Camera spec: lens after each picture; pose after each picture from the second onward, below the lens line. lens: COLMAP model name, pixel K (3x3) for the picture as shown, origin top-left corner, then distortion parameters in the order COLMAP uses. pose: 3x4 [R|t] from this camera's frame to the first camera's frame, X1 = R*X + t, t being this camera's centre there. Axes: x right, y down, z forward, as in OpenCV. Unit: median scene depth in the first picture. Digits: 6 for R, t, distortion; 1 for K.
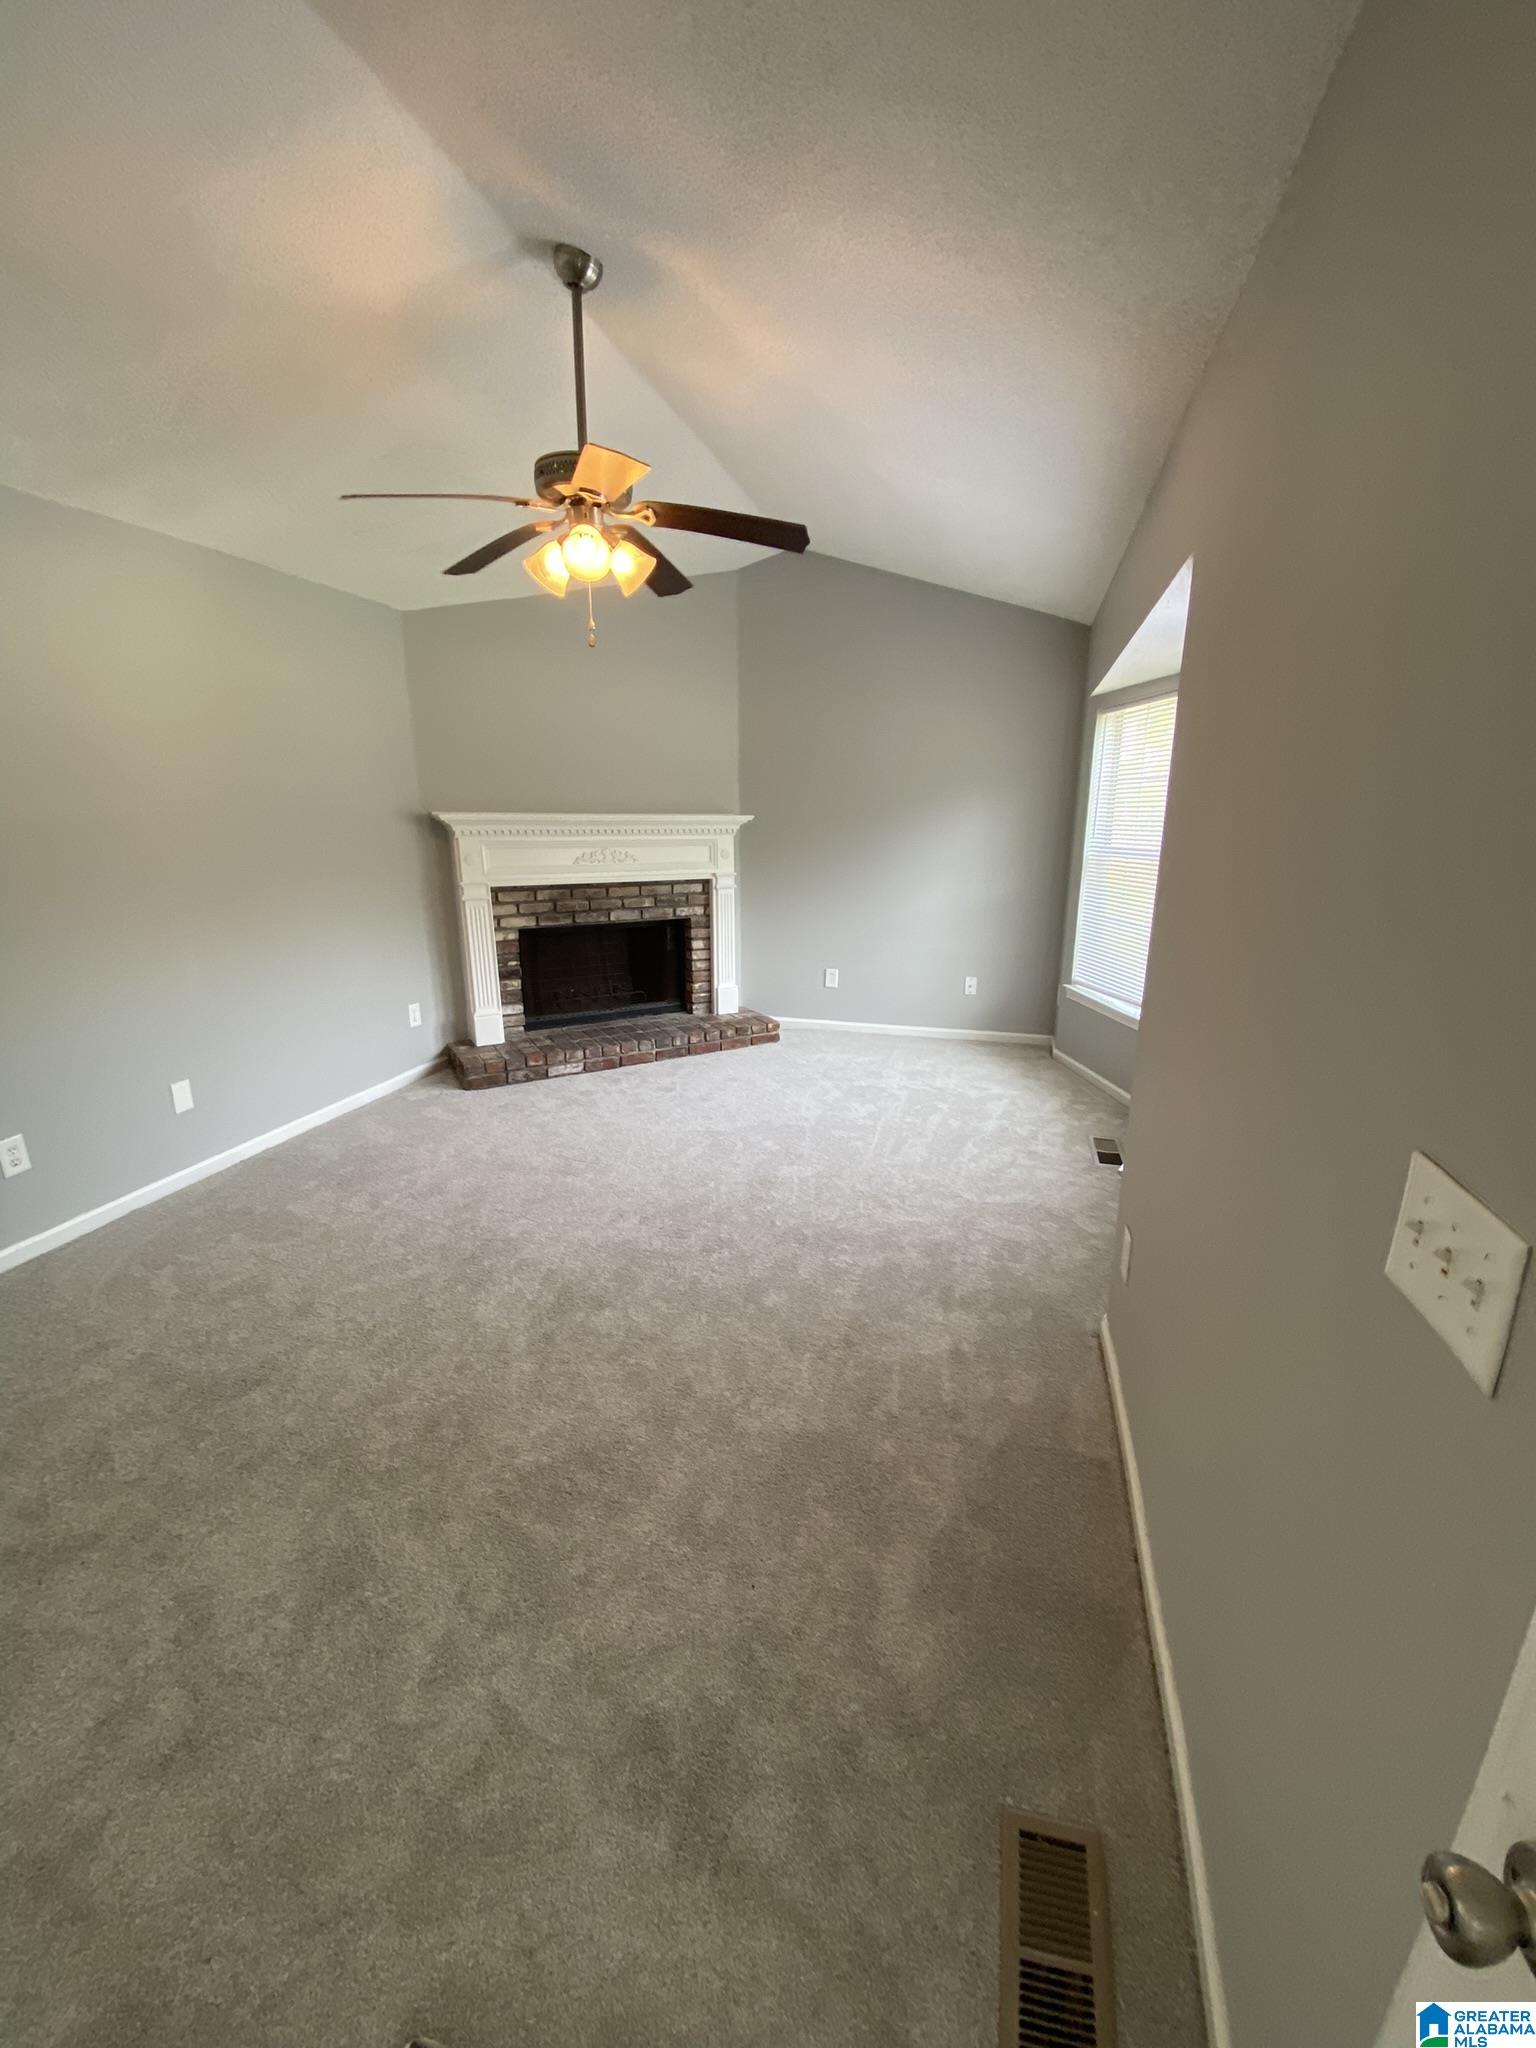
lens RADIAL K [[824.3, 0, 759.7], [0, 824.3, 1014.1], [0, 0, 1]] dist [0.023369, -0.000134]
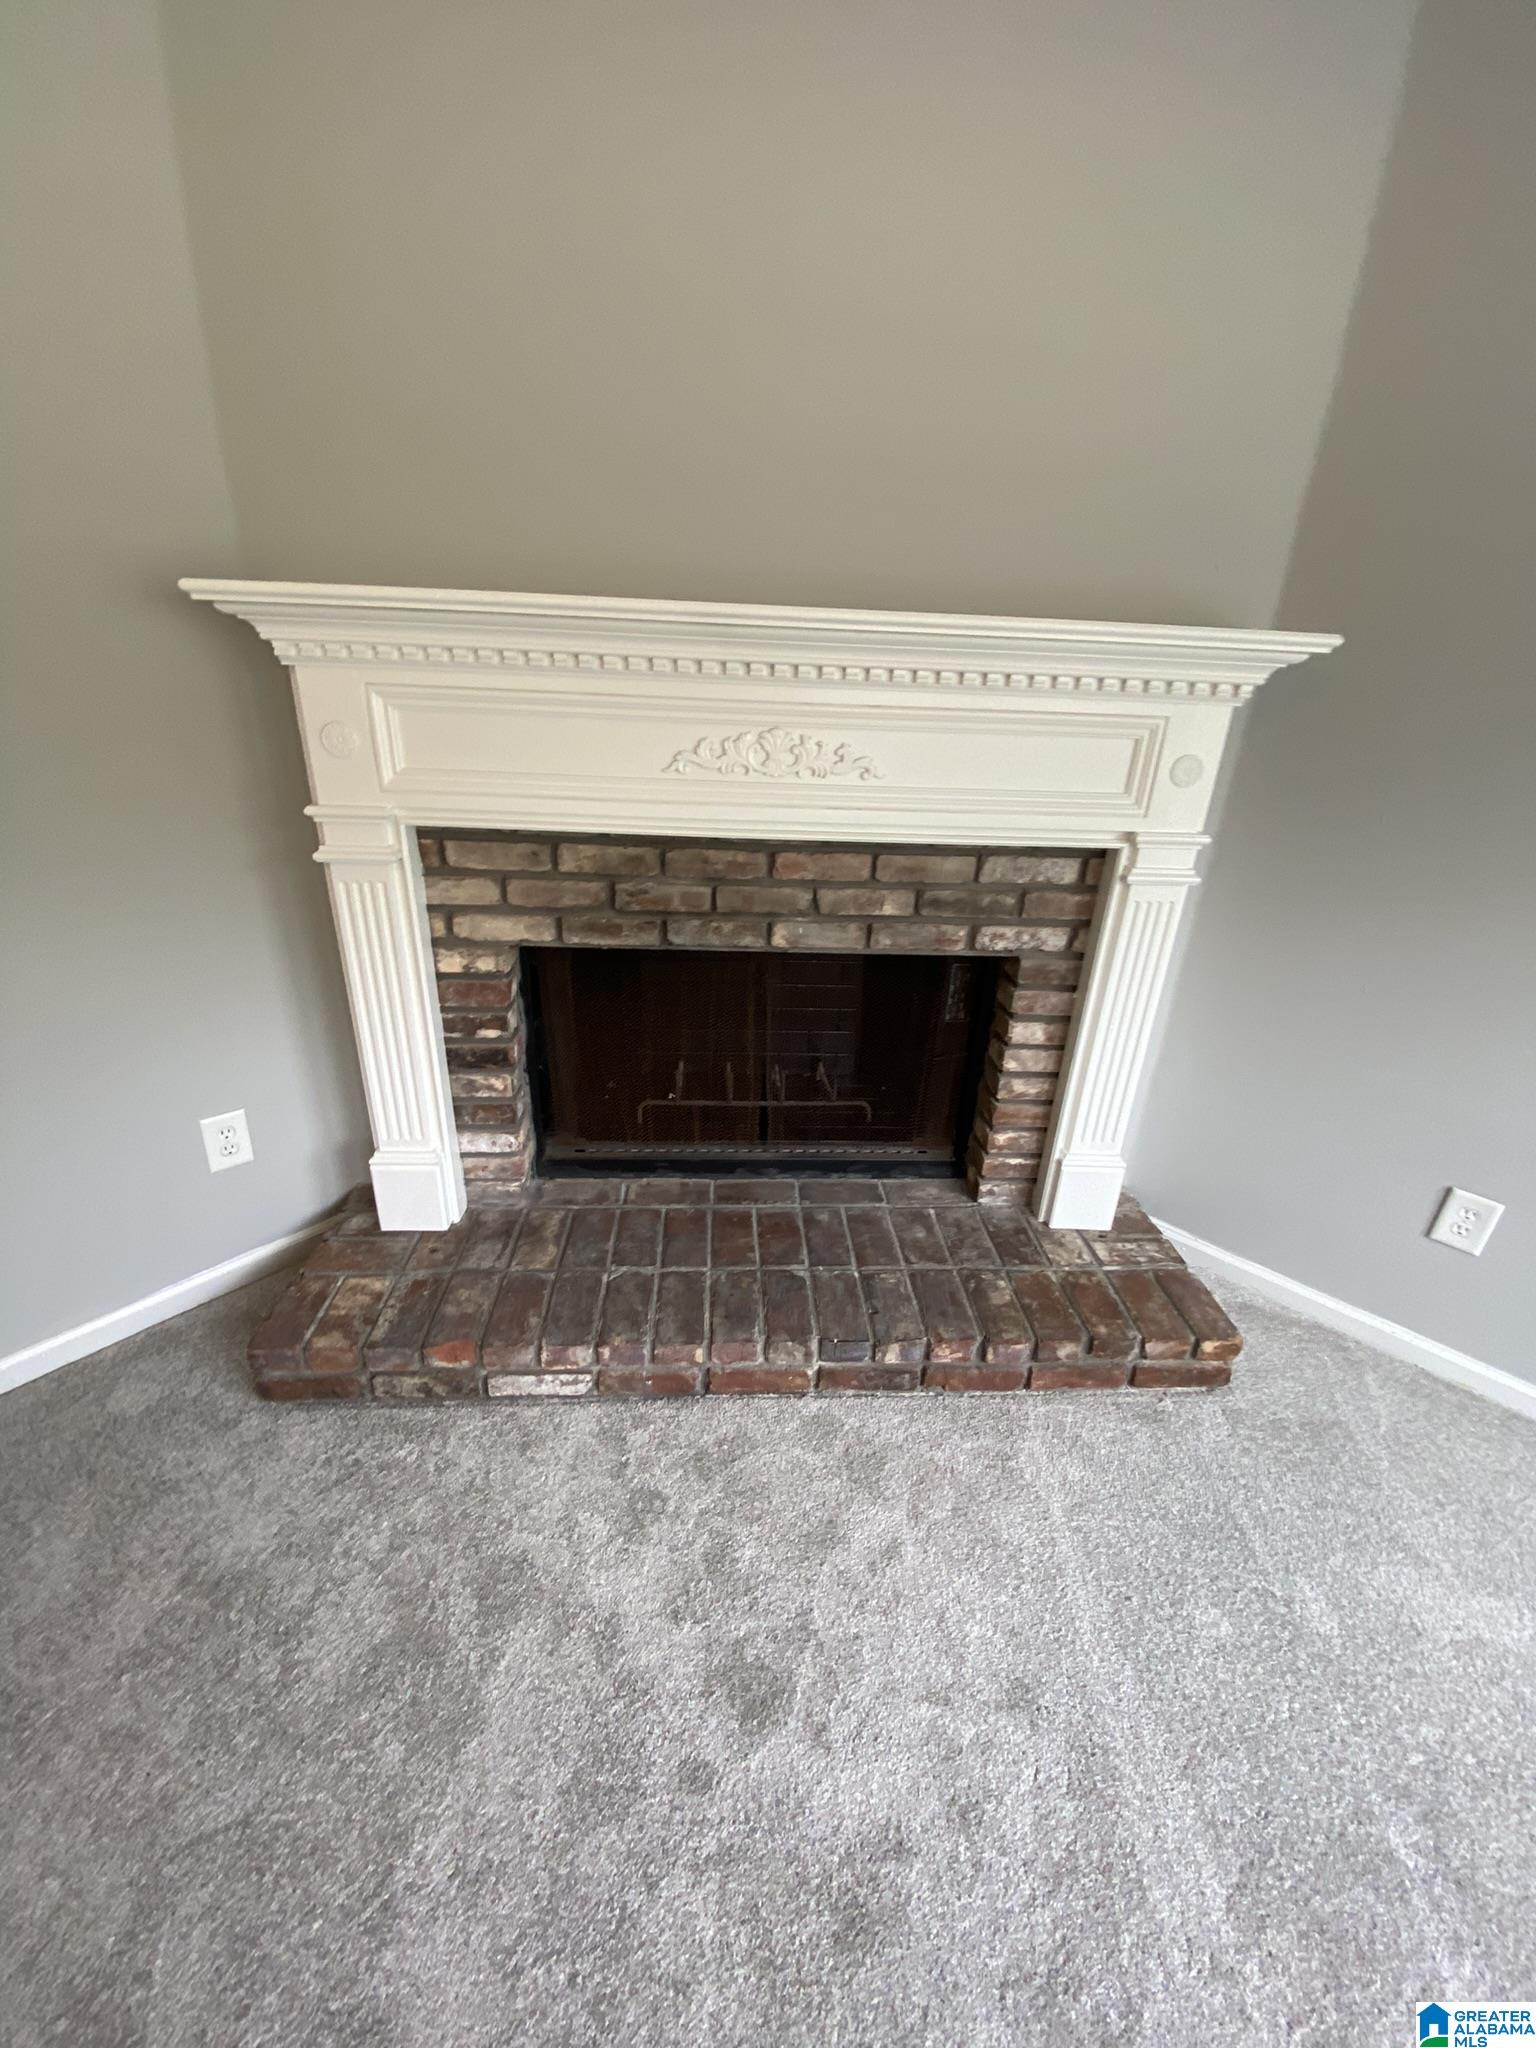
lens RADIAL K [[824.3, 0, 759.7], [0, 824.3, 1014.1], [0, 0, 1]] dist [0.023369, -0.000134]
pose [[0.897396, 0.215350, -0.385105, -0.048172], [-0.142585, 0.967514, 0.208771, -0.159311], [0.417553, -0.132440, 0.898949, 0.696162]]
